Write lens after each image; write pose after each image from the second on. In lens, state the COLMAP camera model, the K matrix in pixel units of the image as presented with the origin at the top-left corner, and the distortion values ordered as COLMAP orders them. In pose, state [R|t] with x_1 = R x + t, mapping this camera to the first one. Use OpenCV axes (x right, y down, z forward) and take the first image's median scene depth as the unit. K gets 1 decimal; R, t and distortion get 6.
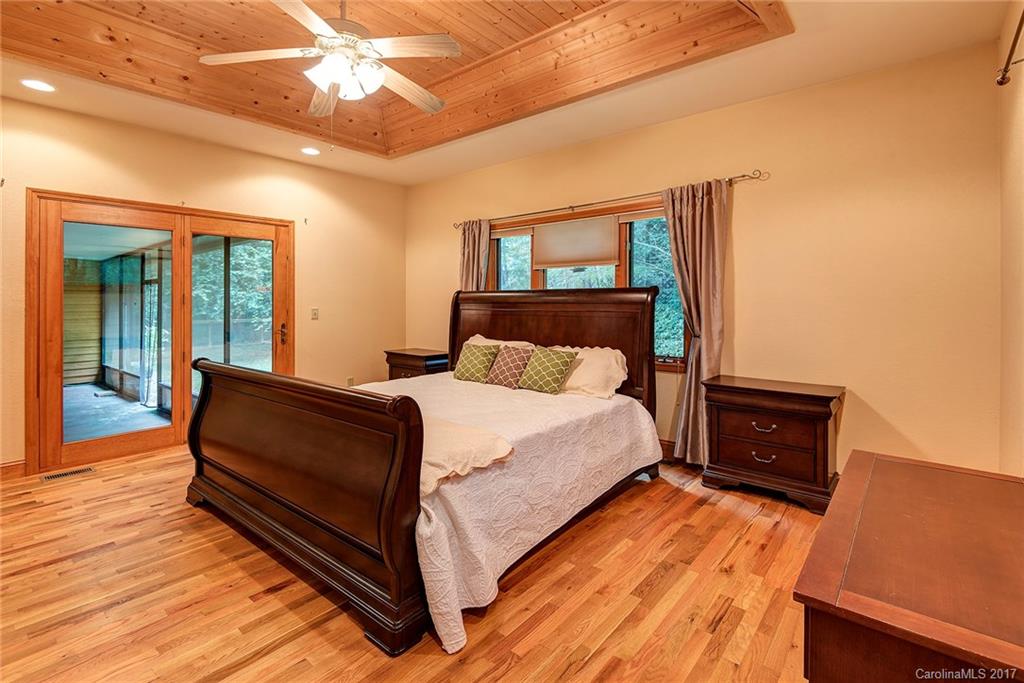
lens RADIAL K [[473.4, 0, 510.5], [0, 473.4, 298.8], [0, 0, 1]] dist [0.002253, 0.000055]
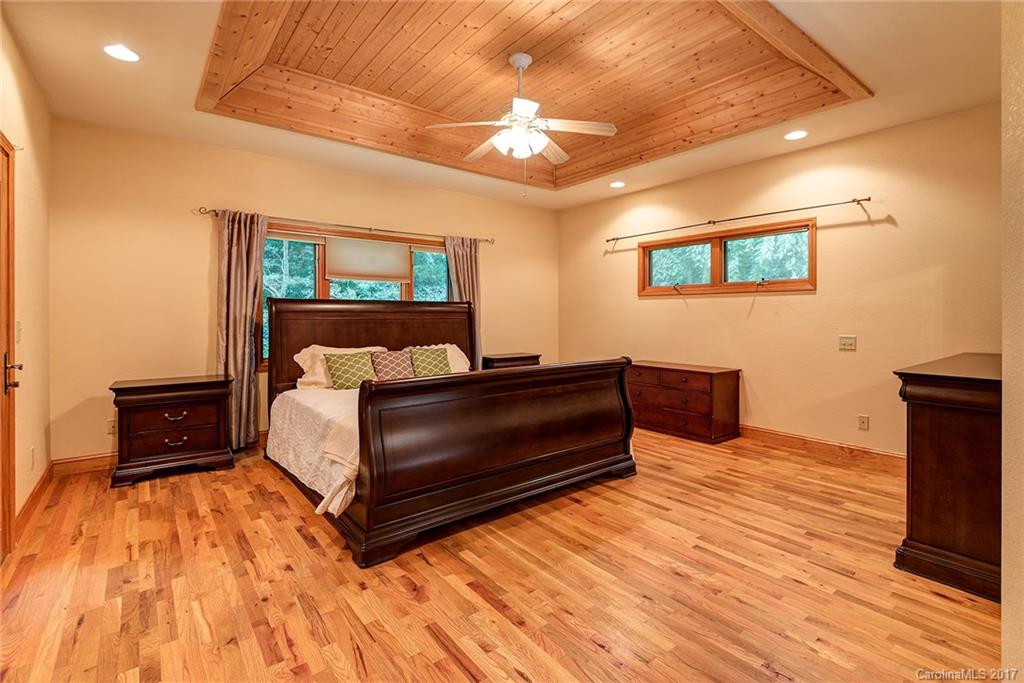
lens RADIAL K [[480.3, 0, 511.8], [0, 480.3, 314.1], [0, 0, 1]] dist [0.001596, 0.000034]
pose [[0.203046, -0.000656, 0.979169, -1.482618], [-0.013211, 0.999907, 0.003409, 0.008060], [-0.979080, -0.013628, 0.203018, 0.653038]]
